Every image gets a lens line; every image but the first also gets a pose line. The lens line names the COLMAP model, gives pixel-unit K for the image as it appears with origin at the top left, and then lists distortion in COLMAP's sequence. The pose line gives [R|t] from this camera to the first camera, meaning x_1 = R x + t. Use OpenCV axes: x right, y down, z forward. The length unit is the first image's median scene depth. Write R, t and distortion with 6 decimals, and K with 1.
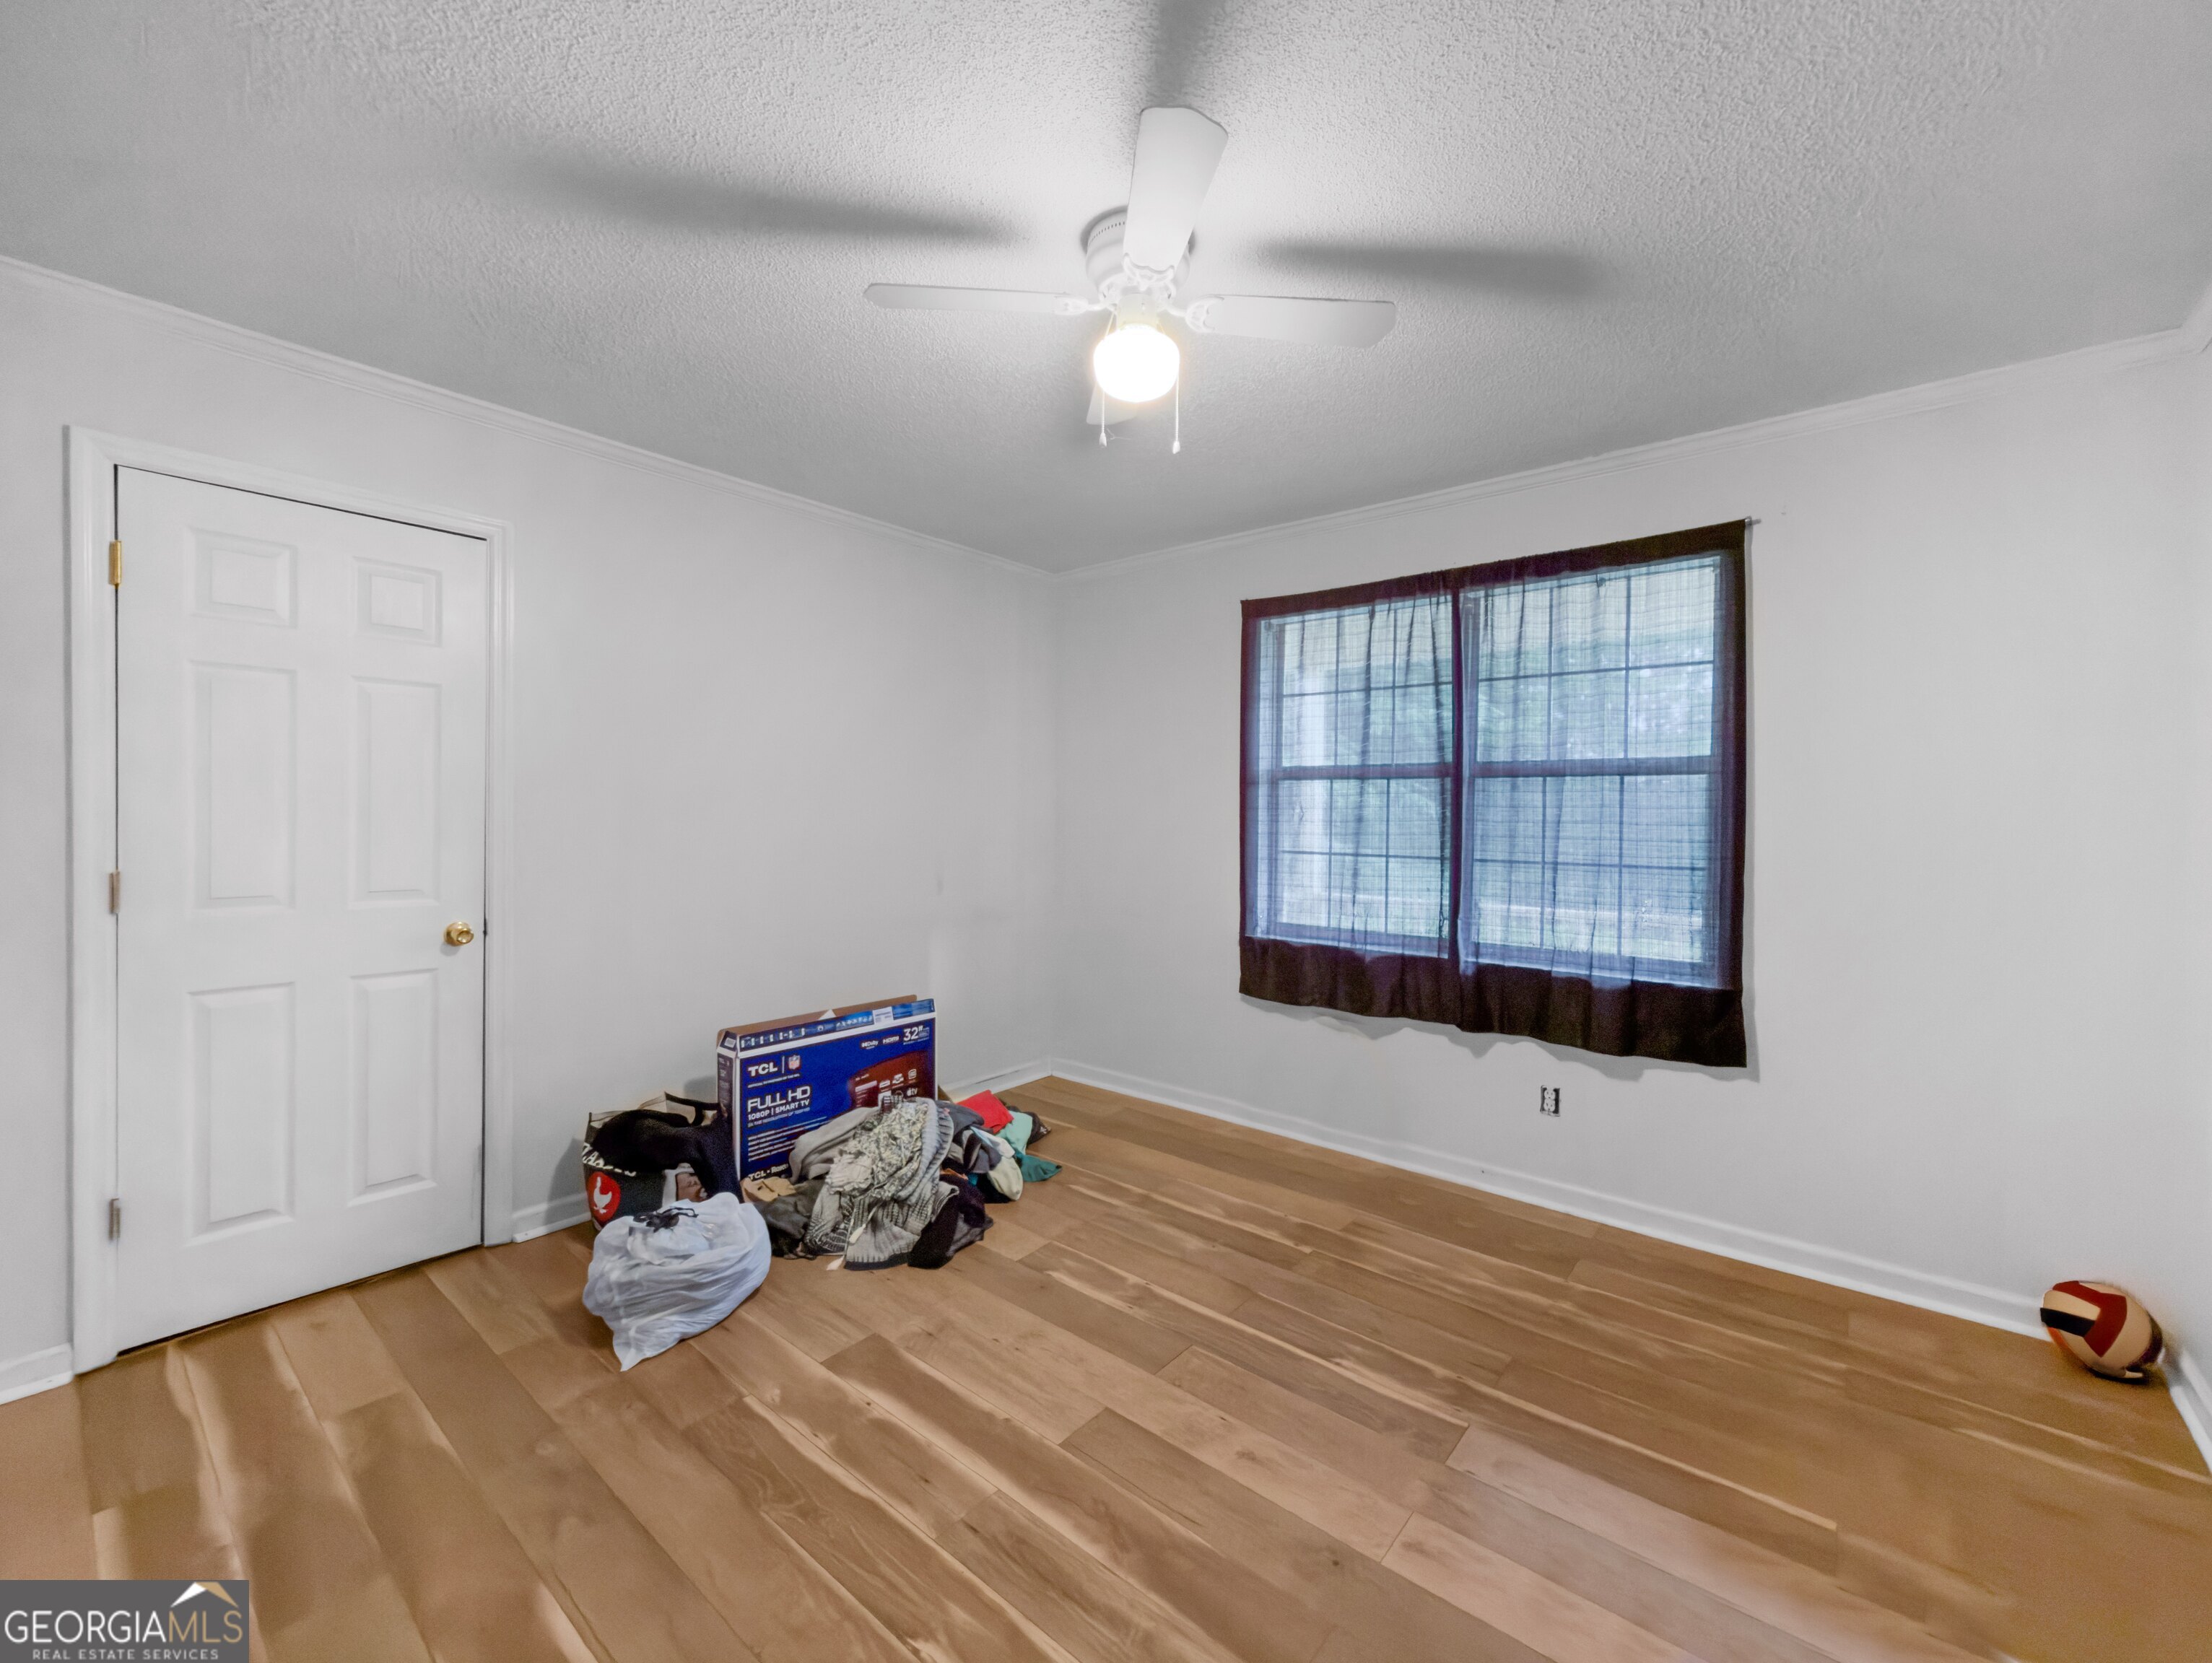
lens RADIAL K [[897.3, 0, 1106.0], [0, 897.3, 831.5], [0, 0, 1]] dist [-0.001502, 0.000003]
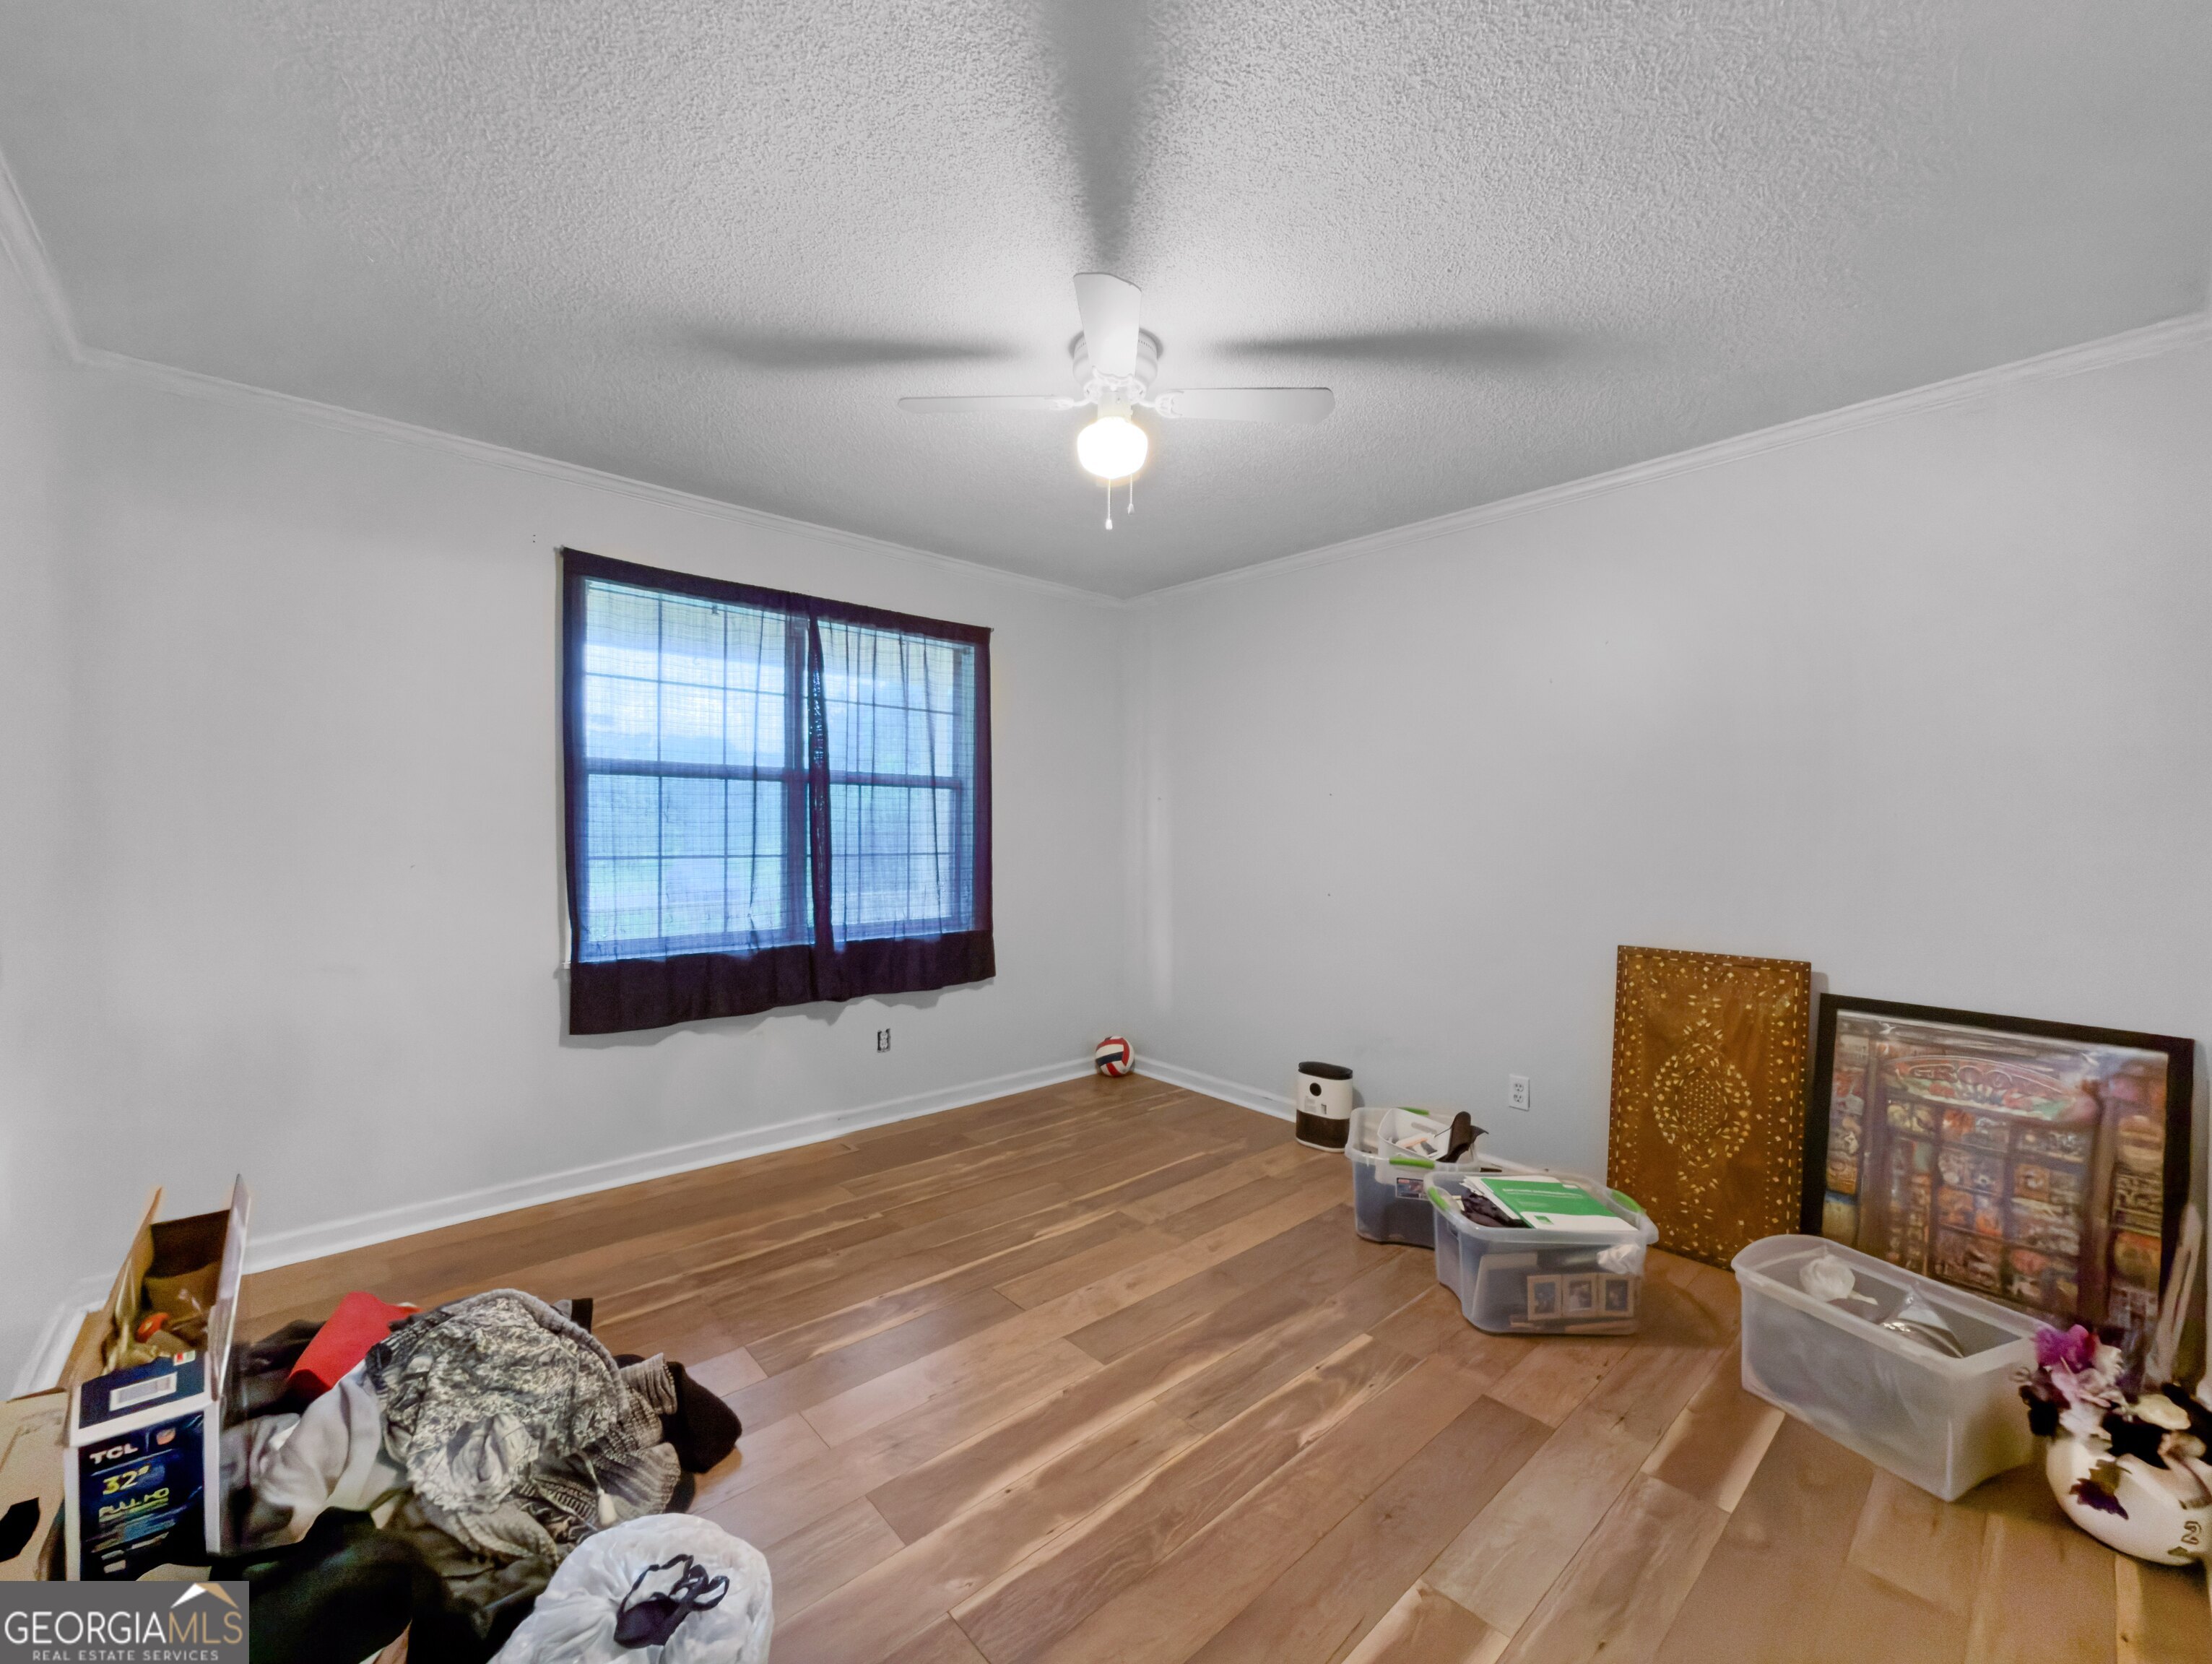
lens RADIAL K [[897.4, 0, 1106.0], [0, 897.4, 832.0], [0, 0, 1]] dist [-0.001502, 0.000003]
pose [[0.144518, -0.017699, 0.989344, -0.827352], [0.012658, 0.999791, 0.016037, -0.013513], [-0.989421, 0.010205, 0.144712, 0.577765]]
